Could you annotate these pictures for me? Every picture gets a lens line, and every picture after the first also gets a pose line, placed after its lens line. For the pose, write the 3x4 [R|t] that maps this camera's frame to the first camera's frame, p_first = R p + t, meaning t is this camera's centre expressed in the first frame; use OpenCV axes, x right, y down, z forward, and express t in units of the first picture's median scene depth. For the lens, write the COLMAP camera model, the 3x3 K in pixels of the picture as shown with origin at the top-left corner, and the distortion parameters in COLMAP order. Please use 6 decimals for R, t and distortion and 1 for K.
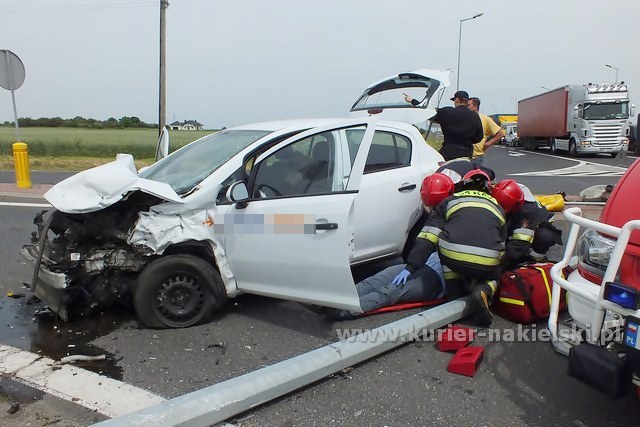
lens RADIAL K [[515.2, 0, 320.0], [0, 515.2, 213.5], [0, 0, 1]] dist [-0.114207, 0.208375]
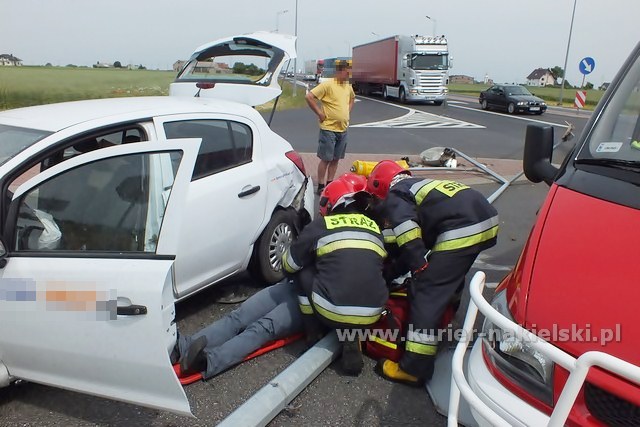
lens RADIAL K [[499.1, 0, 320.0], [0, 499.1, 213.5], [0, 0, 1]] dist [-0.037329, 0.004630]
pose [[0.953003, -0.062036, 0.296543, 0.053048], [0.026650, 0.992183, 0.121915, -0.136919], [-0.301788, -0.108282, 0.947206, 0.282269]]
